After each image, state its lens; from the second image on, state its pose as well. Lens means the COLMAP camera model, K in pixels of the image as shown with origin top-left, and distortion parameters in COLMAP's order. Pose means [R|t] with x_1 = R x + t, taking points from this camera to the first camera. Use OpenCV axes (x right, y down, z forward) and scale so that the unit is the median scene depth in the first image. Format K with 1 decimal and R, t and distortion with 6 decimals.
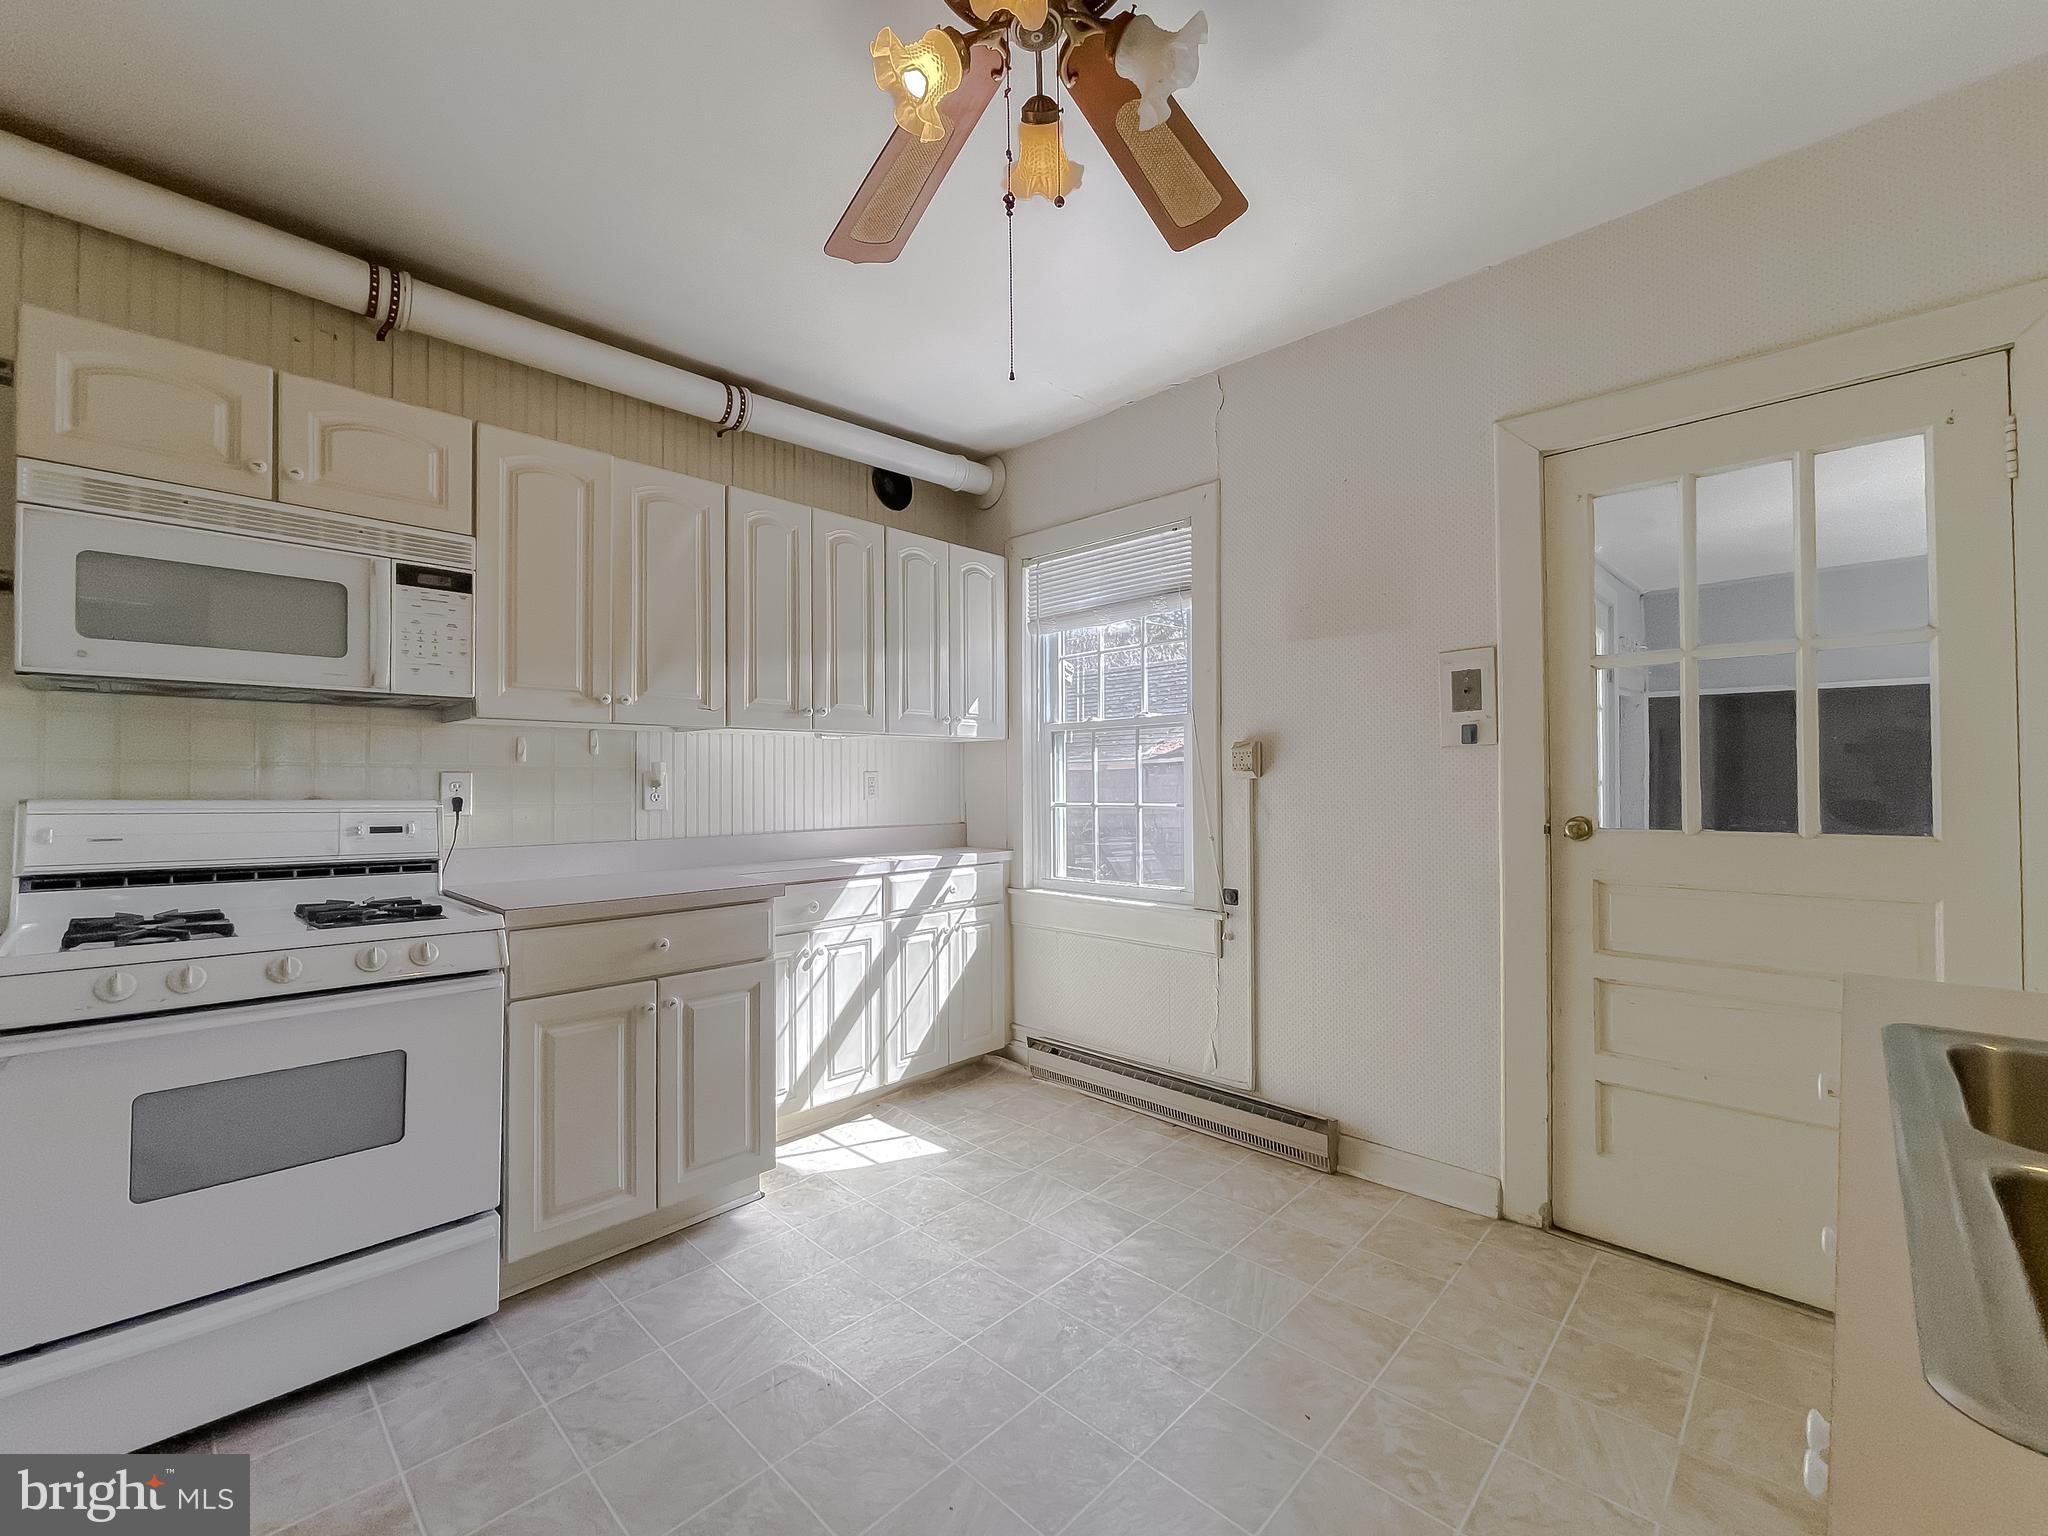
lens RADIAL K [[854.2, 0, 1015.4], [0, 854.2, 777.4], [0, 0, 1]] dist [-0.001812, -0.000233]
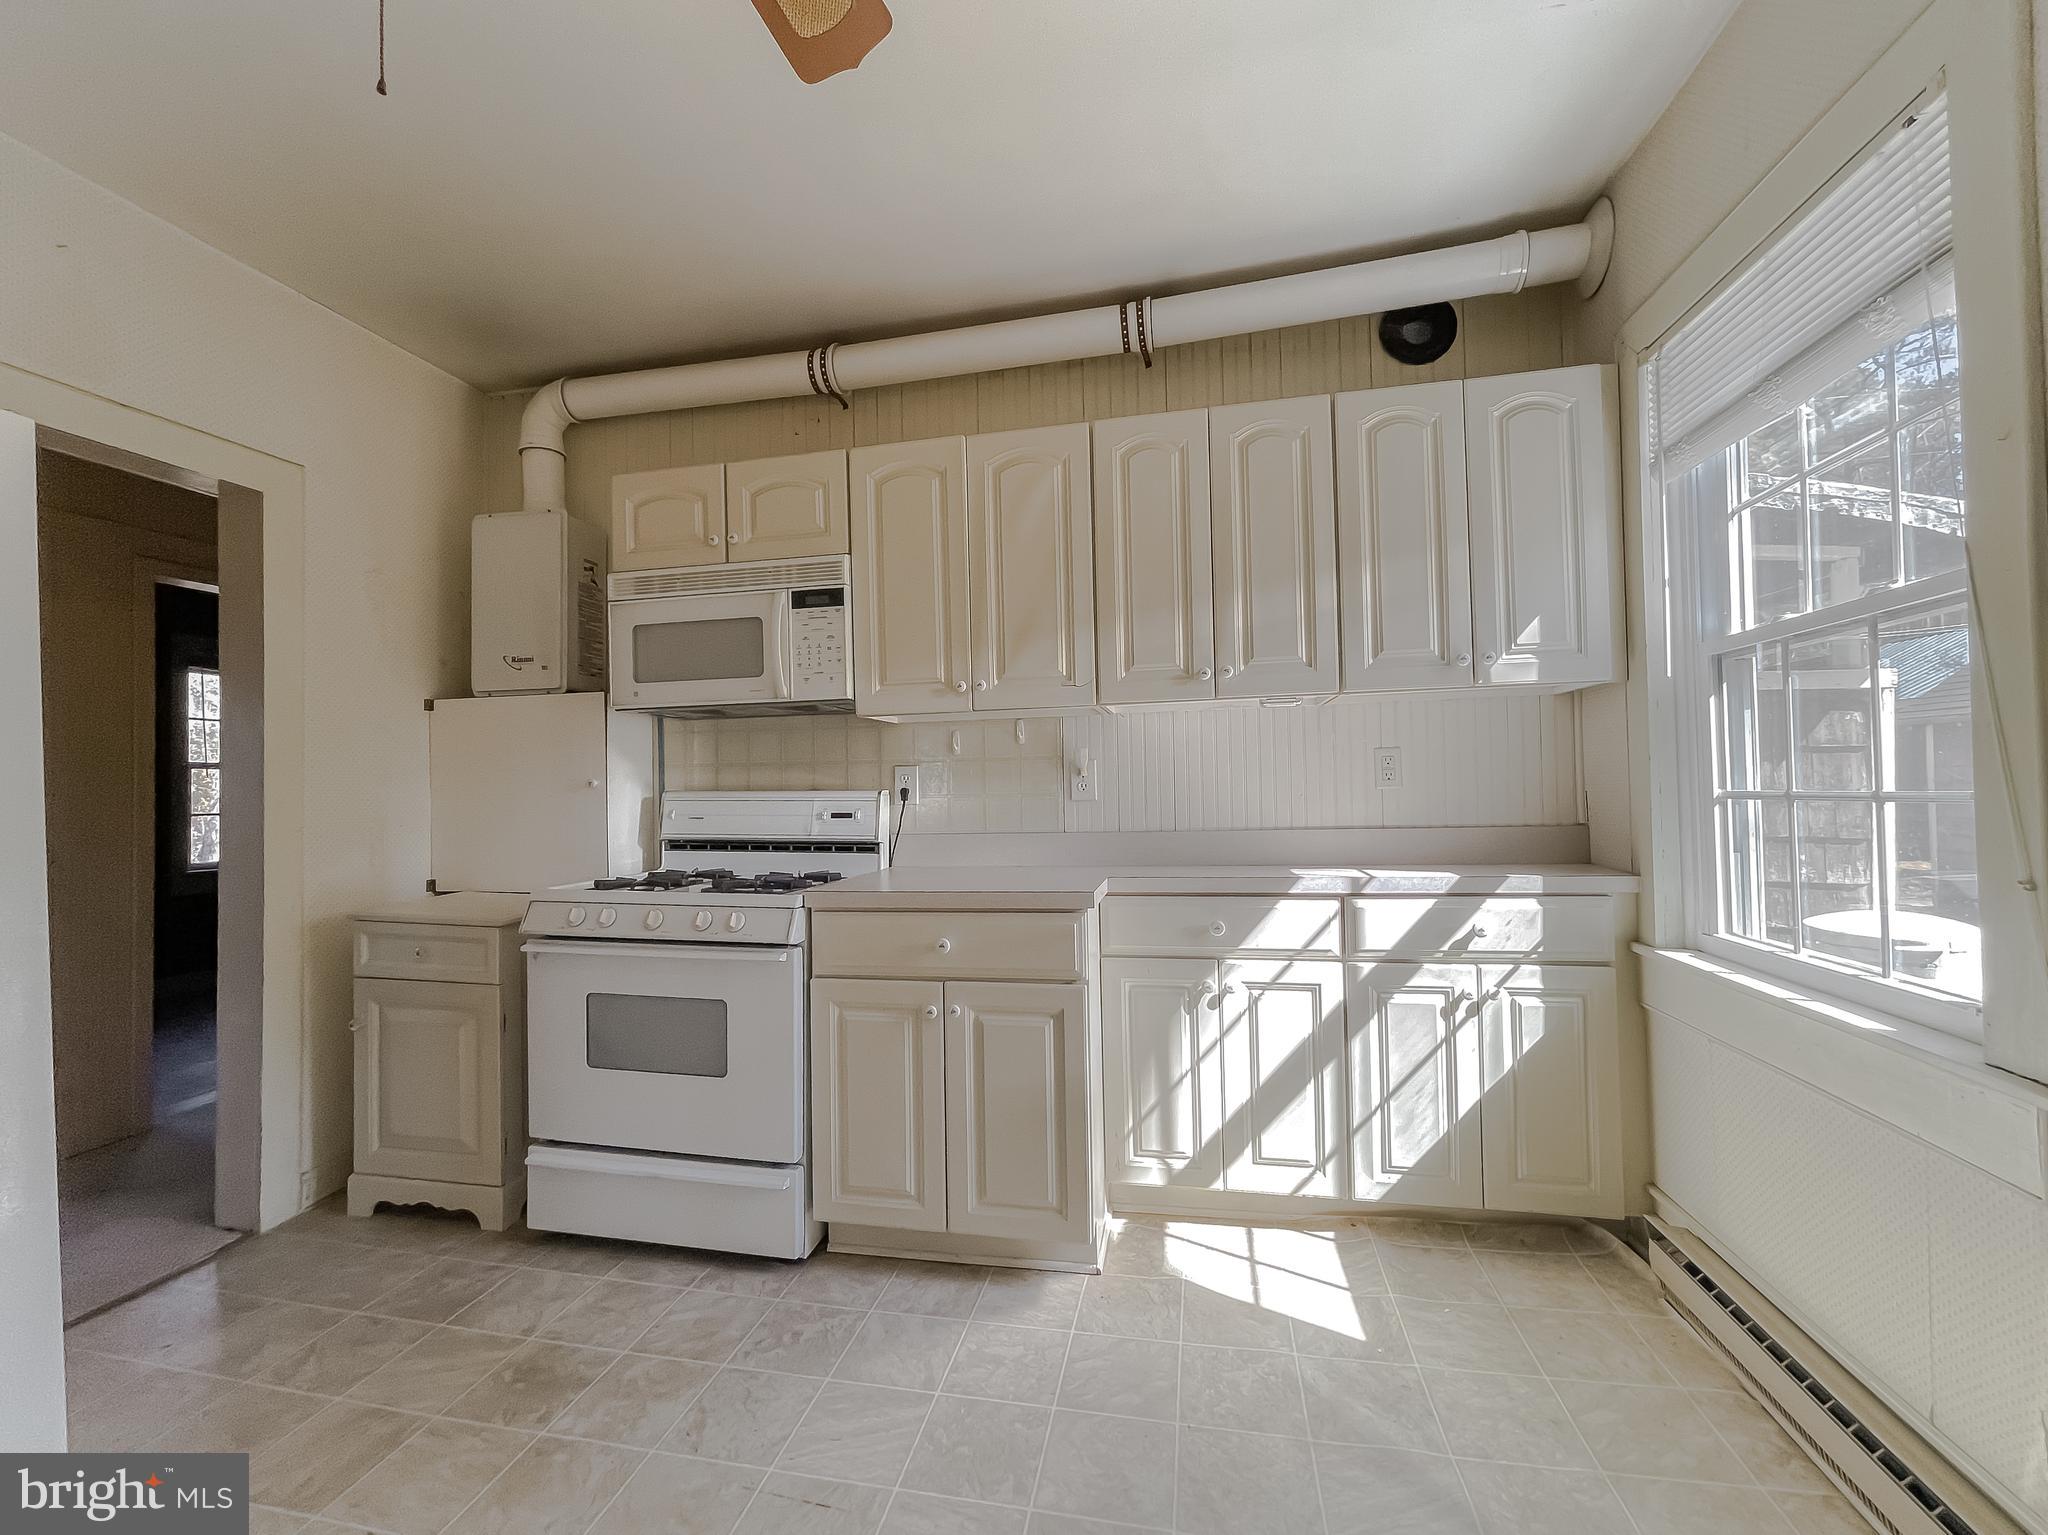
lens RADIAL K [[854.2, 0, 1015.4], [0, 854.2, 776.9], [0, 0, 1]] dist [-0.001812, -0.000233]
pose [[0.536527, -0.016880, -0.843714, 0.299749], [0.026245, 0.999650, -0.003310, 0.013177], [0.843475, -0.020368, 0.536782, 0.418589]]
